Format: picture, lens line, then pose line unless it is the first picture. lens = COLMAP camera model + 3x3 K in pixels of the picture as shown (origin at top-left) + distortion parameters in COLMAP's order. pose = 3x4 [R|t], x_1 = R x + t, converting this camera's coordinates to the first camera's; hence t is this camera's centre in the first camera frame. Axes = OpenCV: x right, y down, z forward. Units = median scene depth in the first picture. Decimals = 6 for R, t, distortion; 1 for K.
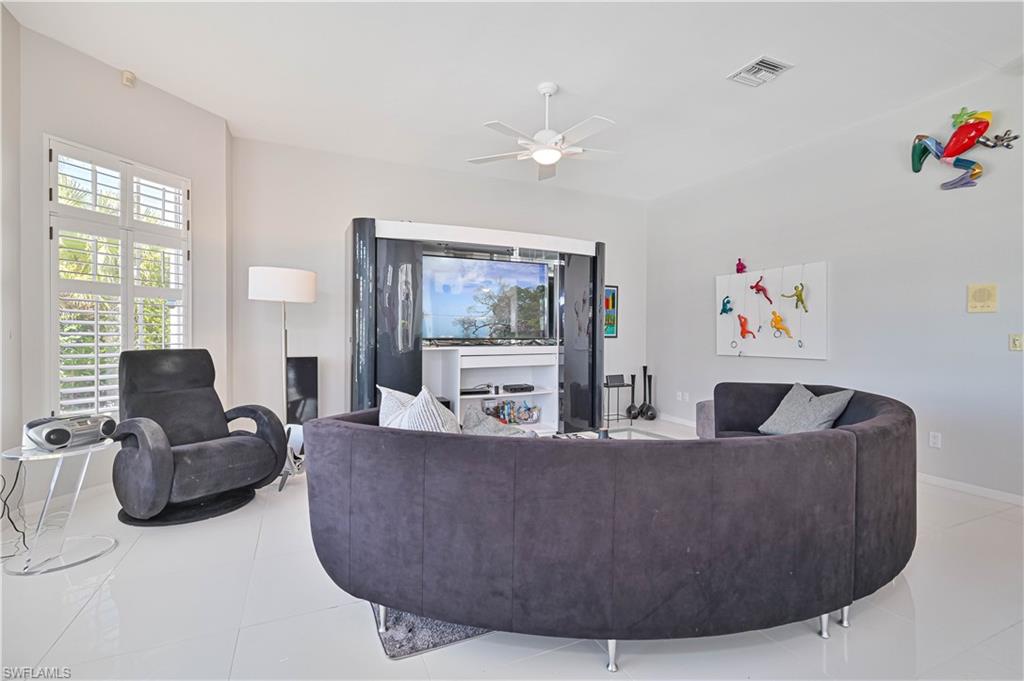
lens RADIAL K [[455.8, 0, 511.4], [0, 455.8, 333.5], [0, 0, 1]] dist [-0.016774, 0.000104]
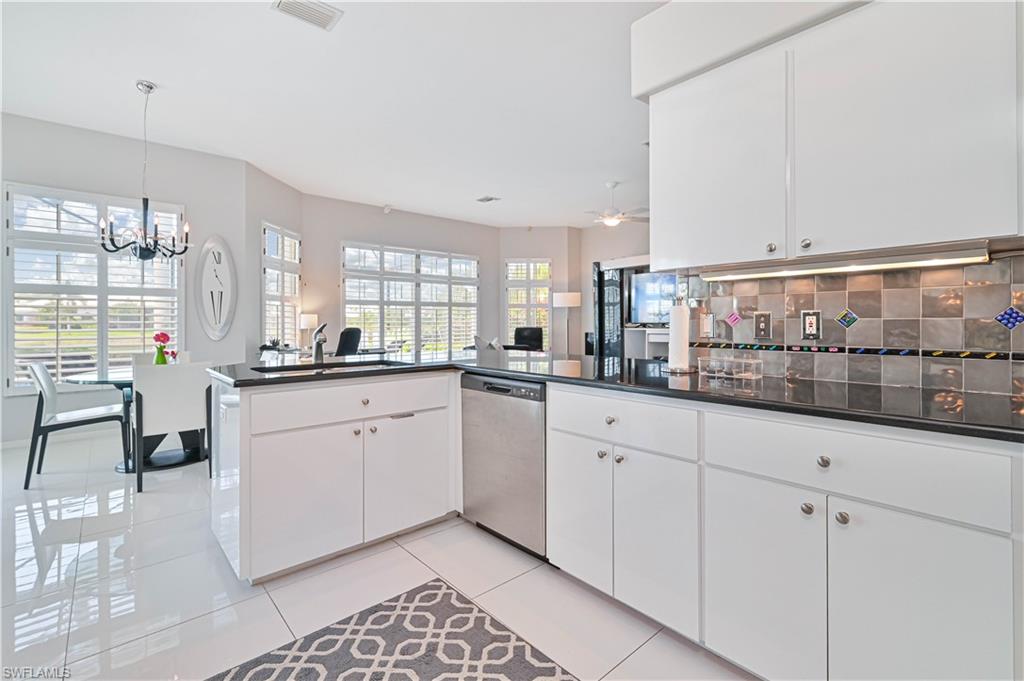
lens RADIAL K [[455.8, 0, 511.4], [0, 455.8, 333.5], [0, 0, 1]] dist [-0.016774, 0.000104]
pose [[0.293932, 0.017103, -0.955673, 1.256284], [0.007717, 0.999765, 0.020265, 0.011140], [0.955795, -0.013332, 0.293731, 0.056911]]
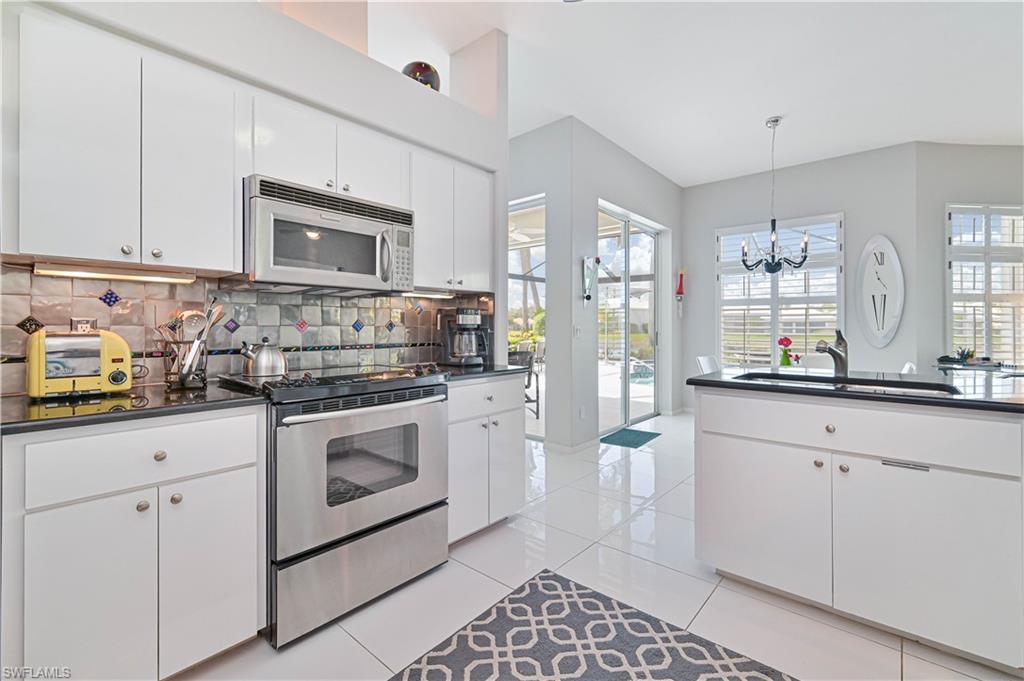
lens RADIAL K [[442.1, 0, 512.7], [0, 442.1, 328.9], [0, 0, 1]] dist [-0.001215, -0.000151]
pose [[-0.908730, -0.009042, -0.417286, 1.158298], [-0.008197, 0.999959, -0.003817, 0.012636], [0.417304, -0.000048, -0.908767, 0.259442]]
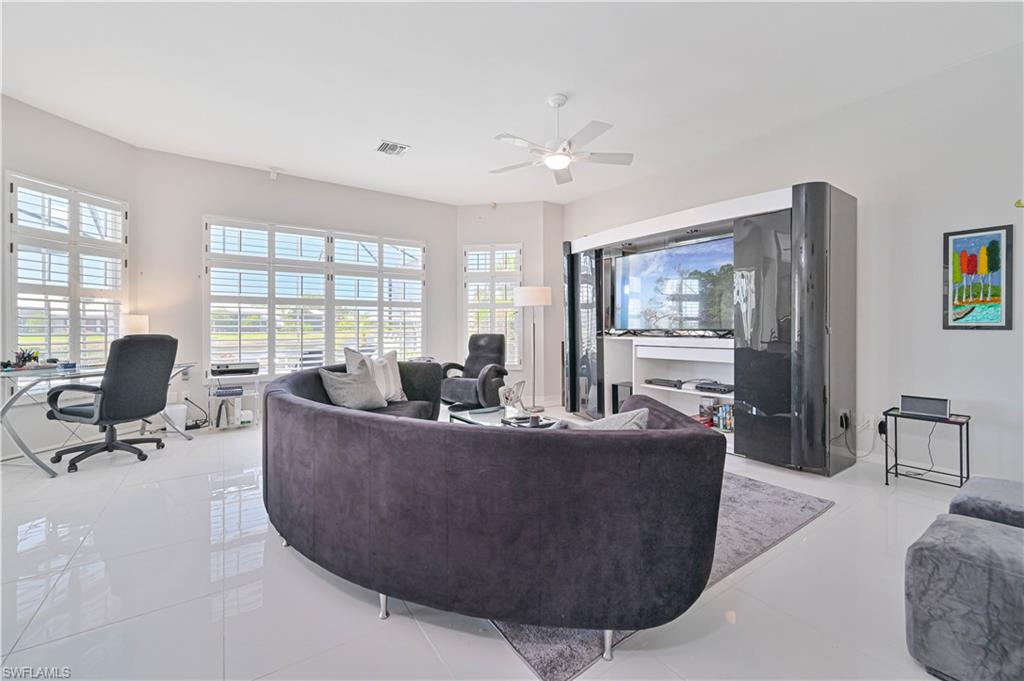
lens RADIAL K [[425.3, 0, 511.0], [0, 425.3, 328.3], [0, 0, 1]] dist [0.002145, 0.000780]
pose [[0.179448, -0.003744, -0.983760, 0.796428], [0.003771, 0.999988, -0.003118, 0.010226], [0.983760, -0.003151, 0.179460, 0.512406]]
